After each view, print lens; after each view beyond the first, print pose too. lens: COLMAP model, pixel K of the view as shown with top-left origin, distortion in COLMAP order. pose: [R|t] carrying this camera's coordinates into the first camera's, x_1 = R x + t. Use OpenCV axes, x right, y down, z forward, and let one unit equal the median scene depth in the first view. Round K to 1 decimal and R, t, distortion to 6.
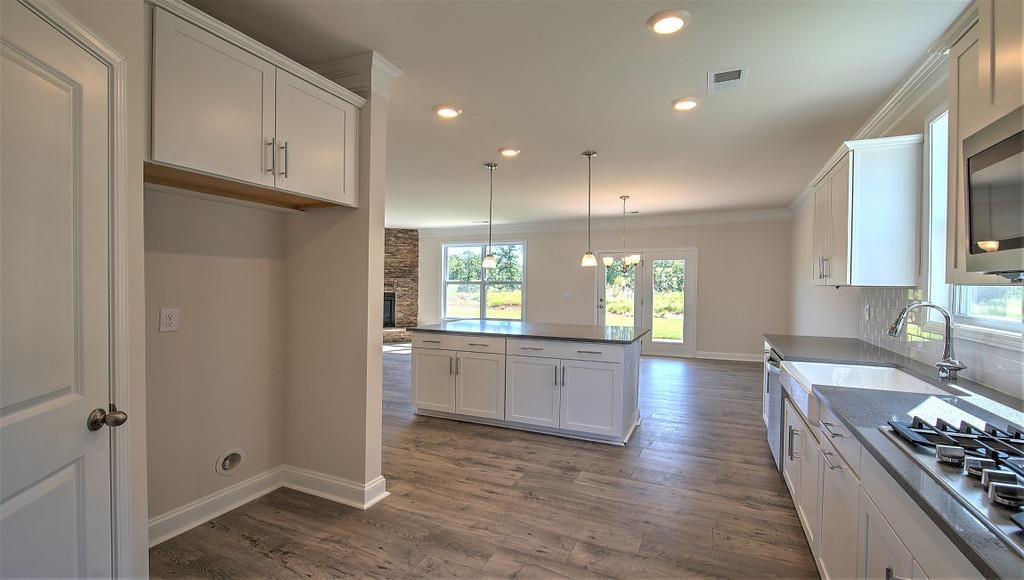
lens RADIAL K [[463.5, 0, 507.9], [0, 463.5, 287.2], [0, 0, 1]] dist [-0.003313, -0.001057]
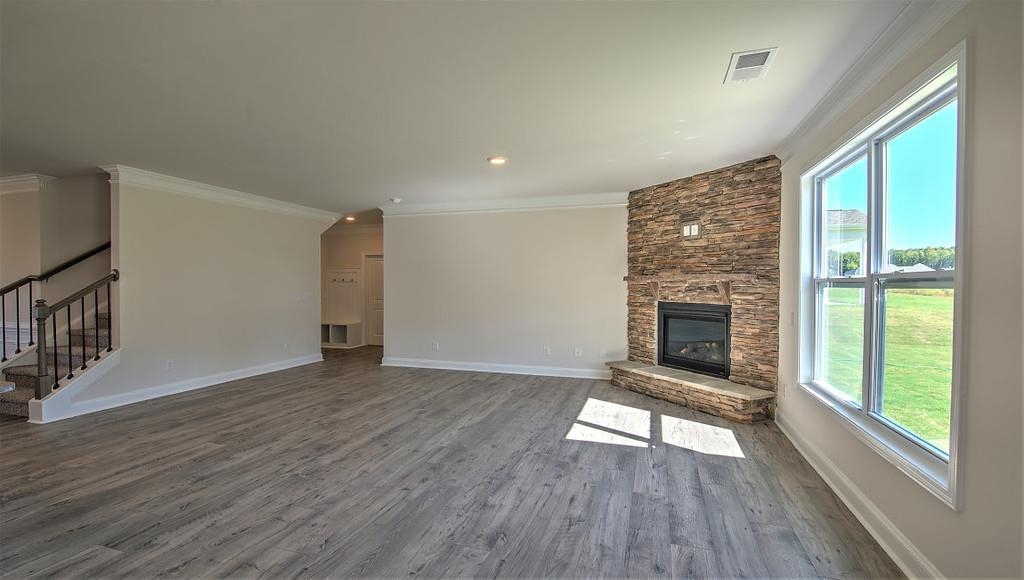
lens RADIAL K [[463.5, 0, 514.2], [0, 463.5, 290.5], [0, 0, 1]] dist [-0.003313, -0.001057]
pose [[0.133324, 0.006143, -0.991053, 0.183434], [-0.006665, 0.999964, 0.005302, -0.004151], [0.991050, 0.005899, 0.133360, 0.723932]]
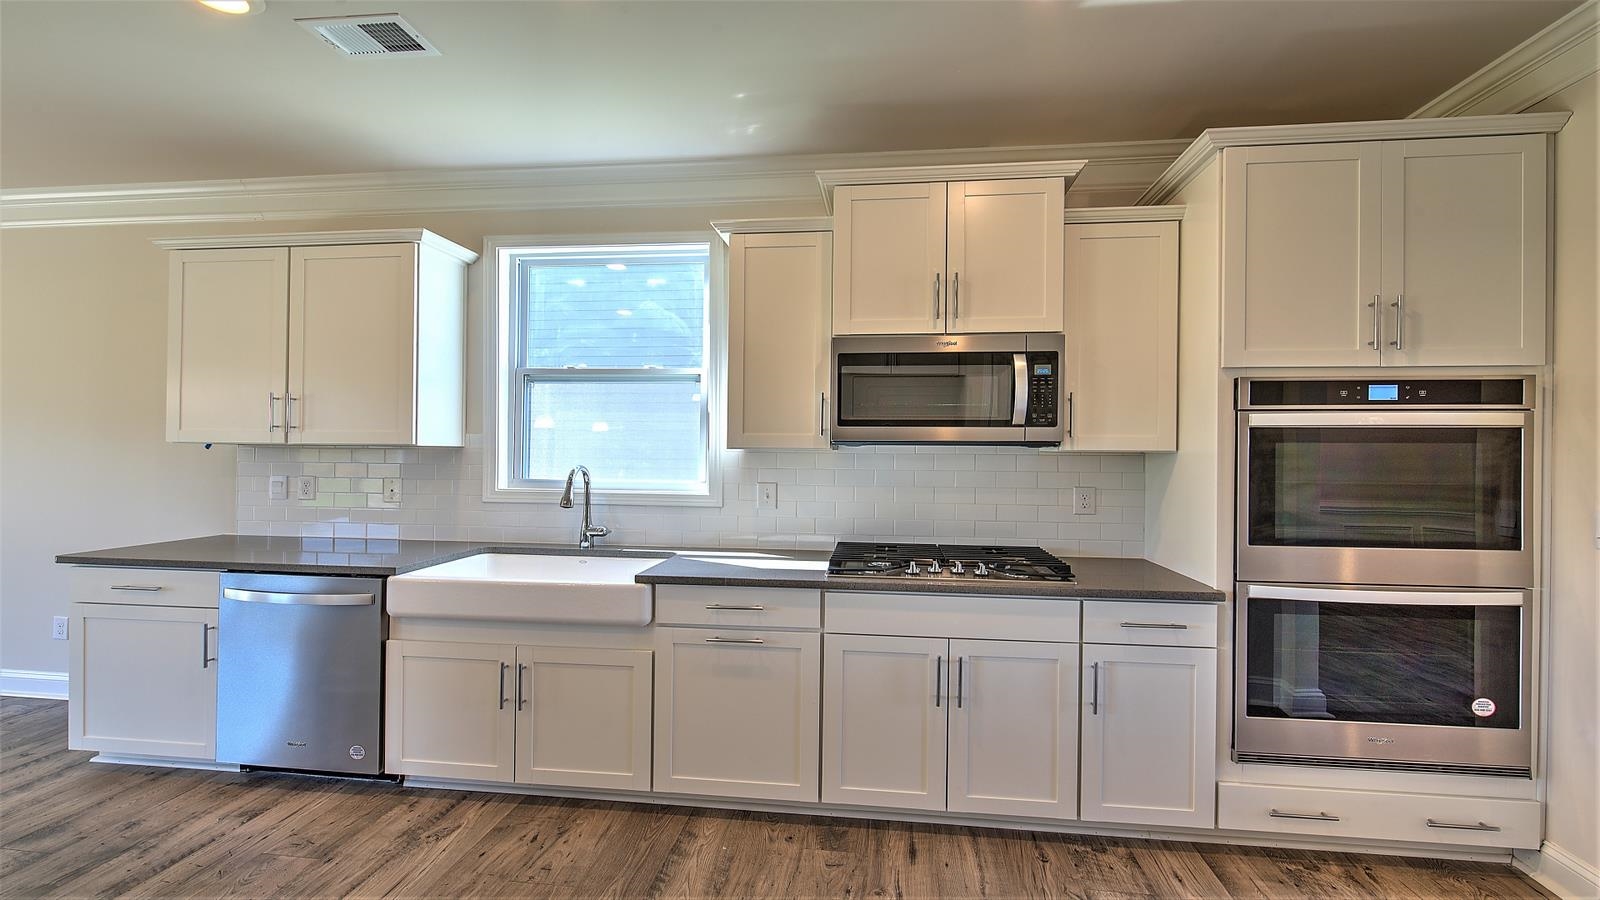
lens RADIAL K [[708.1, 0, 801.0], [0, 708.1, 449.0], [0, 0, 1]] dist [-0.004057, -0.000824]
pose [[-0.307100, -0.010834, 0.951616, -0.111719], [-0.002657, 0.999941, 0.010527, -0.002947], [-0.951674, 0.000704, -0.307111, 0.218811]]
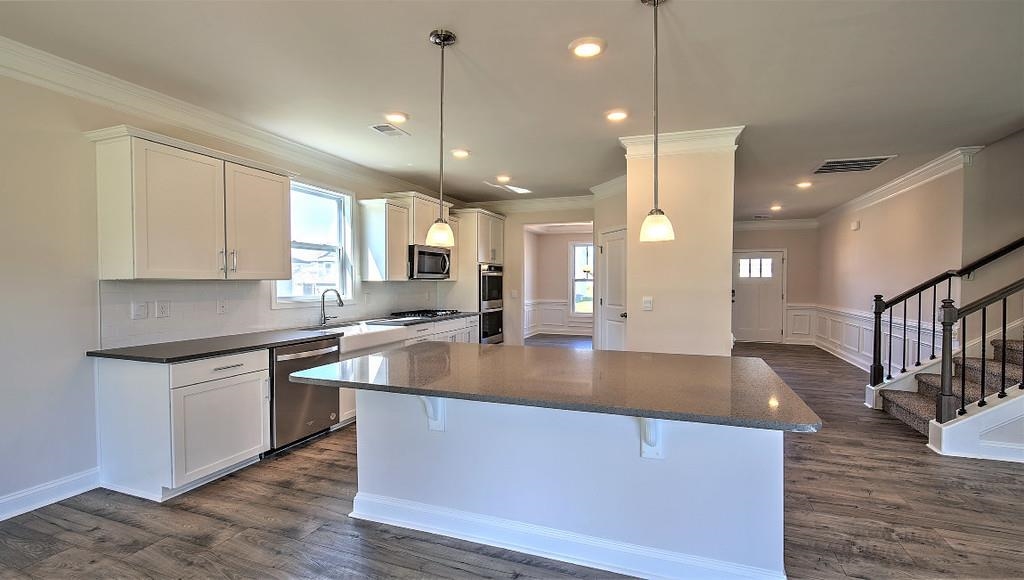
lens RADIAL K [[463.5, 0, 519.0], [0, 463.5, 293.9], [0, 0, 1]] dist [-0.003313, -0.001057]
pose [[-0.996062, -0.004237, -0.088555, 0.055368], [-0.007206, 0.999422, 0.033234, -0.003670], [0.088363, 0.033741, -0.995517, 0.662319]]
